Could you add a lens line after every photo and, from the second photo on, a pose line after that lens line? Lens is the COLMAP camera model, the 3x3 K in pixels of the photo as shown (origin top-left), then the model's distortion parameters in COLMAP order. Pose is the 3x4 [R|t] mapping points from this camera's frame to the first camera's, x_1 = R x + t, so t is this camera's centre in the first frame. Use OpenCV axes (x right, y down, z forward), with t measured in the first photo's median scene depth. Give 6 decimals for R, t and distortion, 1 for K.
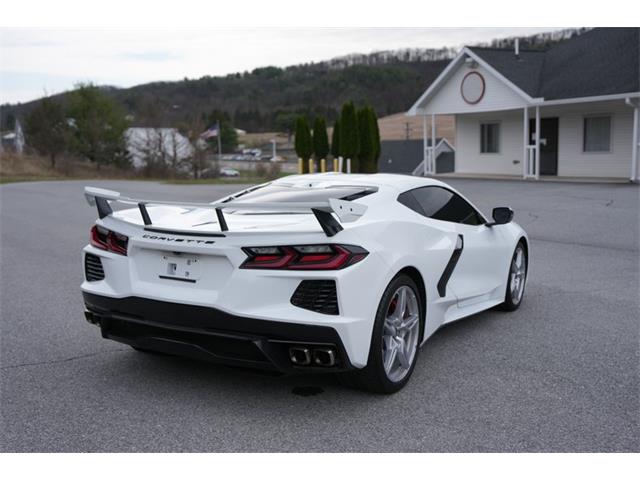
lens RADIAL K [[690.0, 0, 320.0], [0, 690.0, 240.0], [0, 0, 1]] dist [0.061508, 0.020986]
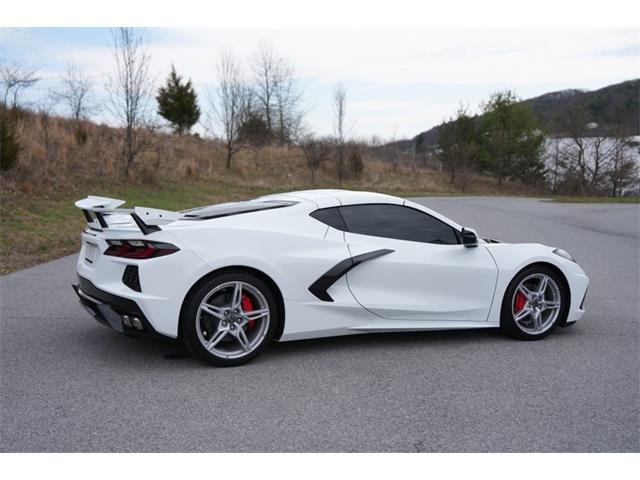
lens RADIAL K [[789.2, 0, 300.6], [0, 789.2, 240.2], [0, 0, 1]] dist [0.083306, 0.015933]
pose [[0.812975, 0.051976, -0.579974, 0.785856], [-0.070625, 0.997457, -0.009609, -0.000410], [0.577999, 0.048772, 0.814578, -0.059975]]
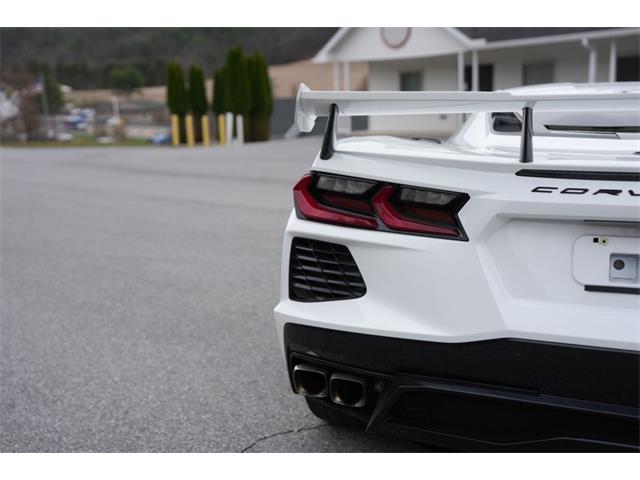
lens RADIAL K [[773.3, 0, 320.0], [0, 773.3, 240.0], [0, 0, 1]] dist [0.075206, 0.039270]
pose [[0.979318, -0.036403, 0.199024, -0.344999], [0.029735, 0.998895, 0.036392, 0.002889], [-0.200129, -0.029721, 0.979319, 0.427312]]
